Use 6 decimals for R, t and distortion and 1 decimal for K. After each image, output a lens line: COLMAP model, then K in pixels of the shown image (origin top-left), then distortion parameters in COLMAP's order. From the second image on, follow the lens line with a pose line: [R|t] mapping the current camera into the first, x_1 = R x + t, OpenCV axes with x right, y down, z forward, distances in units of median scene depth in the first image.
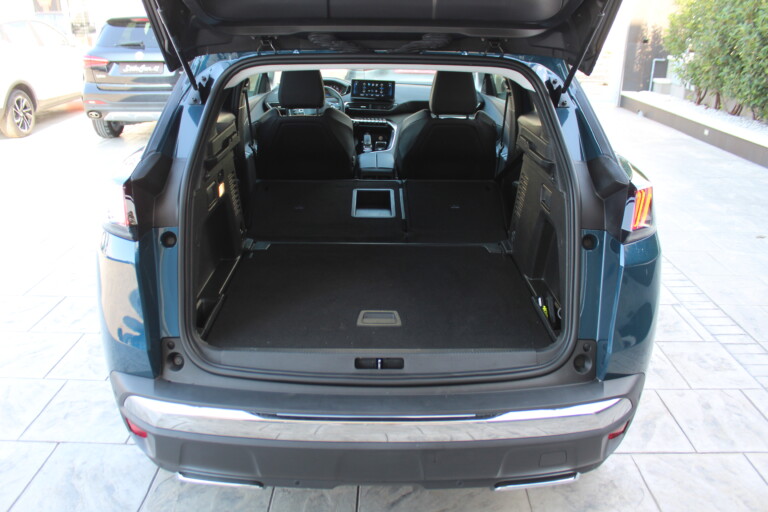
lens RADIAL K [[612.6, 0, 384.2], [0, 612.6, 253.8], [0, 0, 1]] dist [-0.173442, 0.155996]
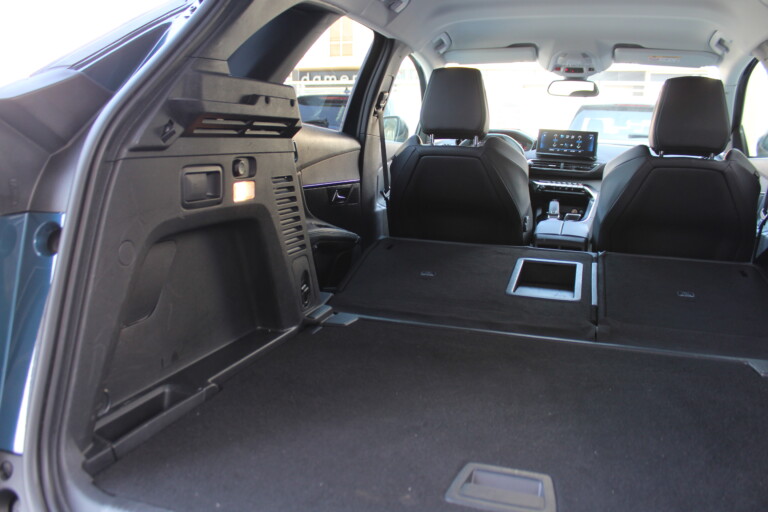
lens RADIAL K [[612.6, 0, 384.2], [0, 612.6, 253.8], [0, 0, 1]] dist [-0.173442, 0.155996]
pose [[0.943392, 0.070755, -0.324045, 0.020750], [-0.132204, 0.976234, -0.171725, 0.016828], [0.304193, 0.204844, 0.930325, 0.327077]]
